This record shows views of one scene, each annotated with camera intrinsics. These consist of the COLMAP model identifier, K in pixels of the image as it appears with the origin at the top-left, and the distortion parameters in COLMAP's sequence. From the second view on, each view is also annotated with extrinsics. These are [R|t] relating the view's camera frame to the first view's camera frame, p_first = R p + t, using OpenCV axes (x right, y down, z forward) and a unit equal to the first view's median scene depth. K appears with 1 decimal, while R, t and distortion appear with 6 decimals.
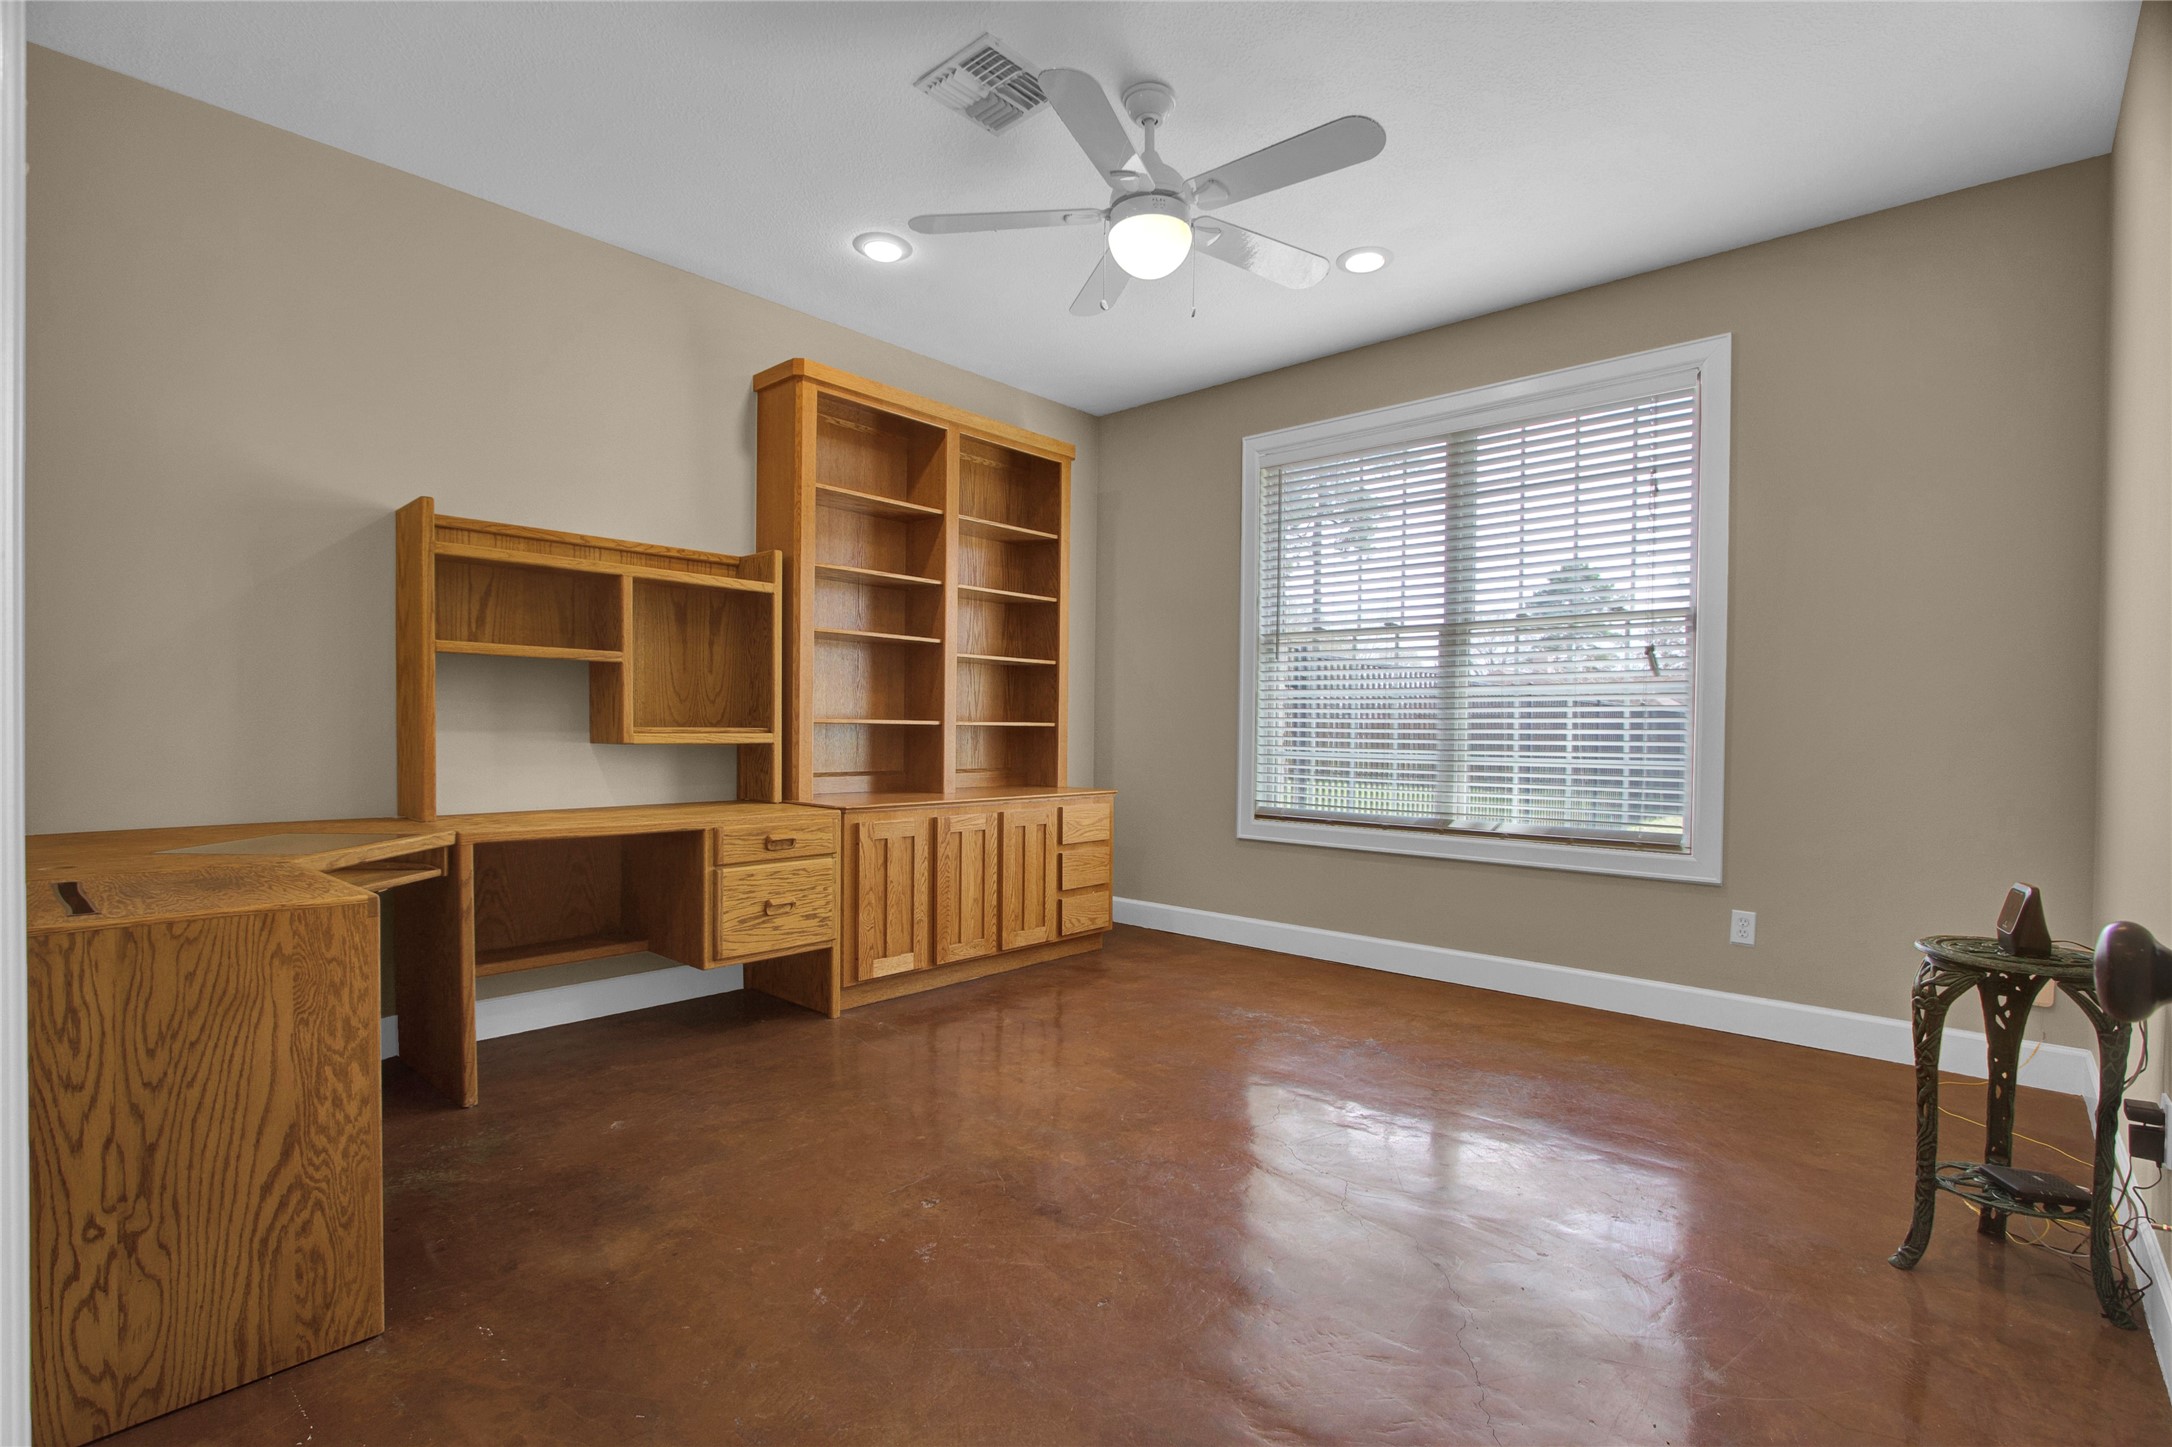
lens RADIAL K [[1000.9, 0, 1090.2], [0, 1000.9, 730.8], [0, 0, 1]] dist [-0.019348, 0.000566]
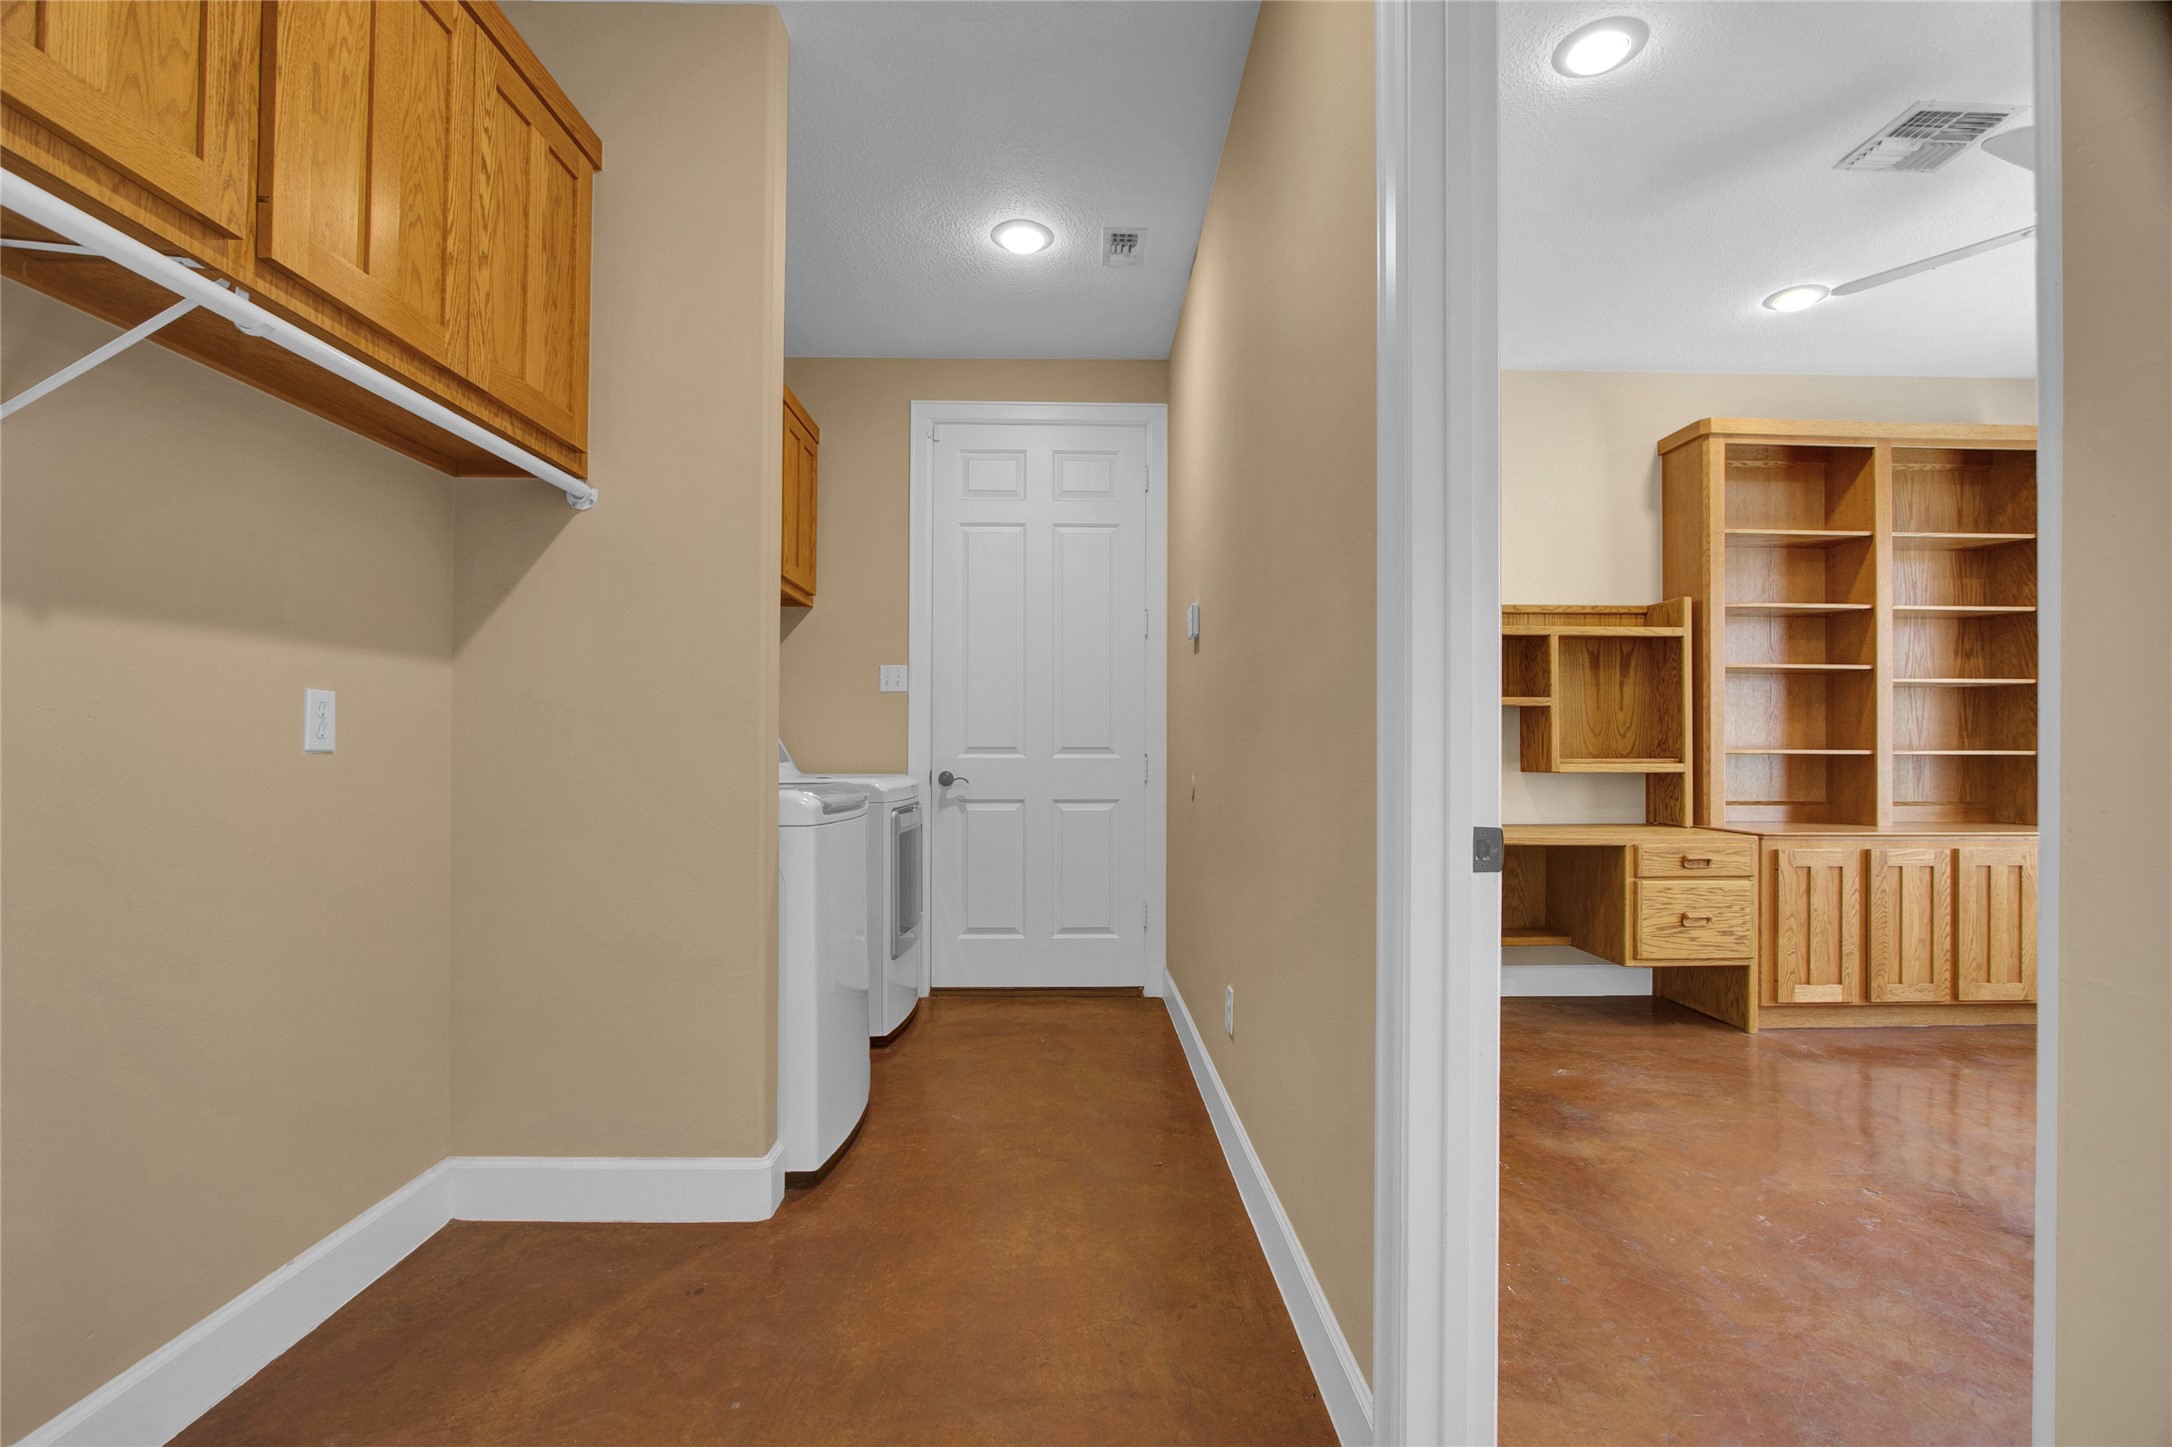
lens RADIAL K [[1000.9, 0, 1077.4], [0, 1000.9, 748.9], [0, 0, 1]] dist [-0.019348, 0.000566]
pose [[0.684146, -0.012385, -0.729240, 0.022741], [0.003172, 0.999897, -0.014006, -0.000263], [0.729339, 0.007269, 0.684114, -0.232769]]
